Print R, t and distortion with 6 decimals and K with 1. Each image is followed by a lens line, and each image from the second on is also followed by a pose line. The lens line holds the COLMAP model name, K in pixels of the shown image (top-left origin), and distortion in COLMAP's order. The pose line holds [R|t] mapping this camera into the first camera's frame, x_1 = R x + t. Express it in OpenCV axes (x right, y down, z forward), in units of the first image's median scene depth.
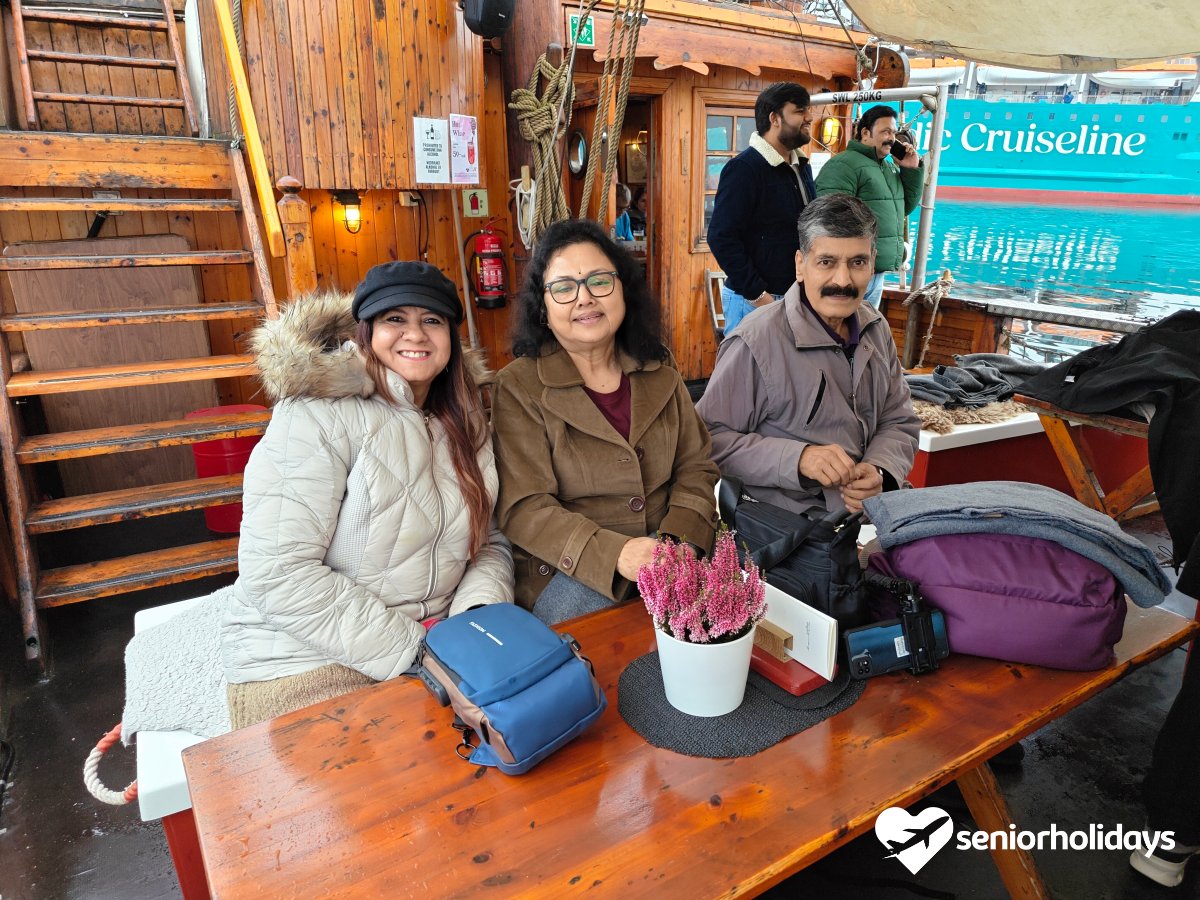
lens RADIAL K [[857.2, 0, 591.7], [0, 857.2, 448.6], [0, 0, 1]] dist [-0.007279, -0.026719]
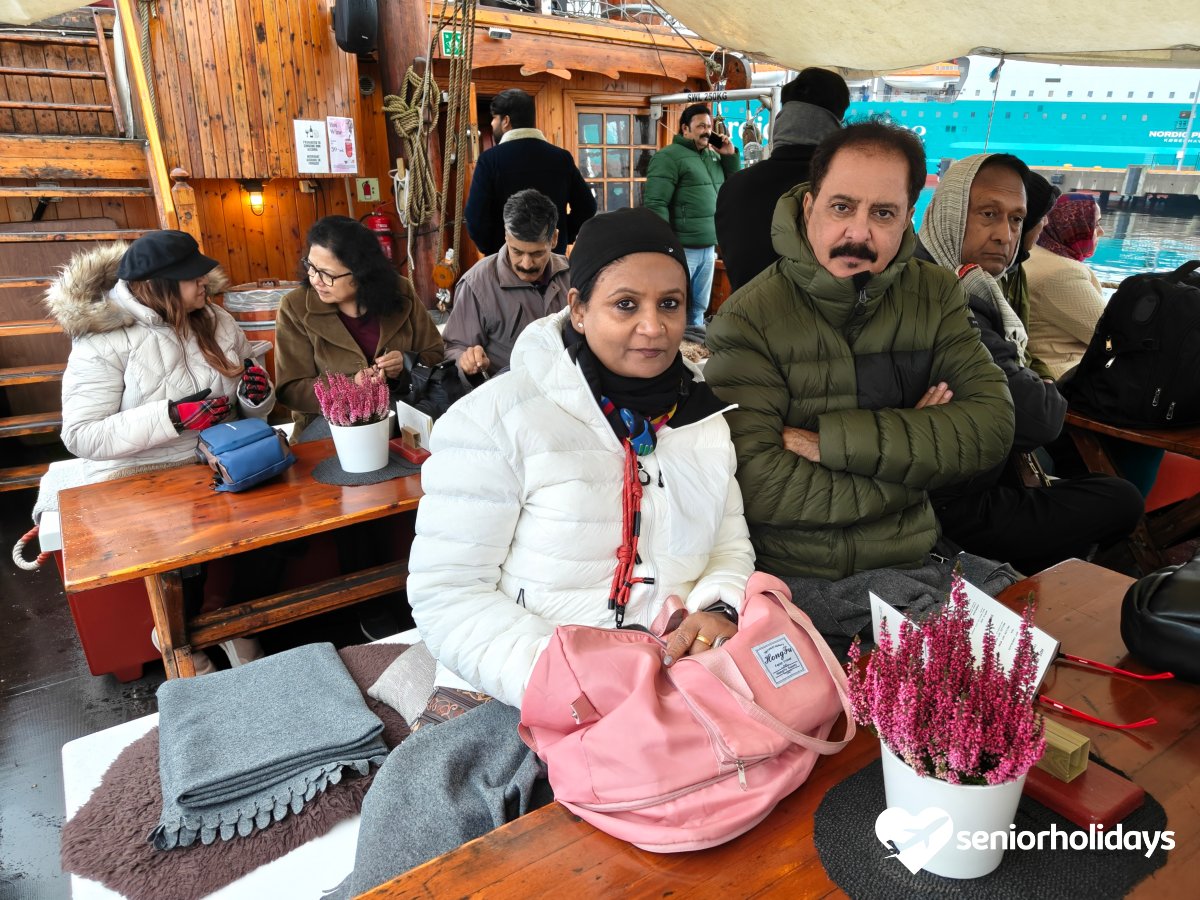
lens RADIAL K [[857.2, 0, 610.0], [0, 857.2, 452.0], [0, 0, 1]] dist [-0.007279, -0.026719]
pose [[0.999230, -0.016338, 0.035677, 0.172117], [0.015869, 0.999784, 0.013402, 0.074478], [-0.035889, -0.012826, 0.999273, -0.227497]]
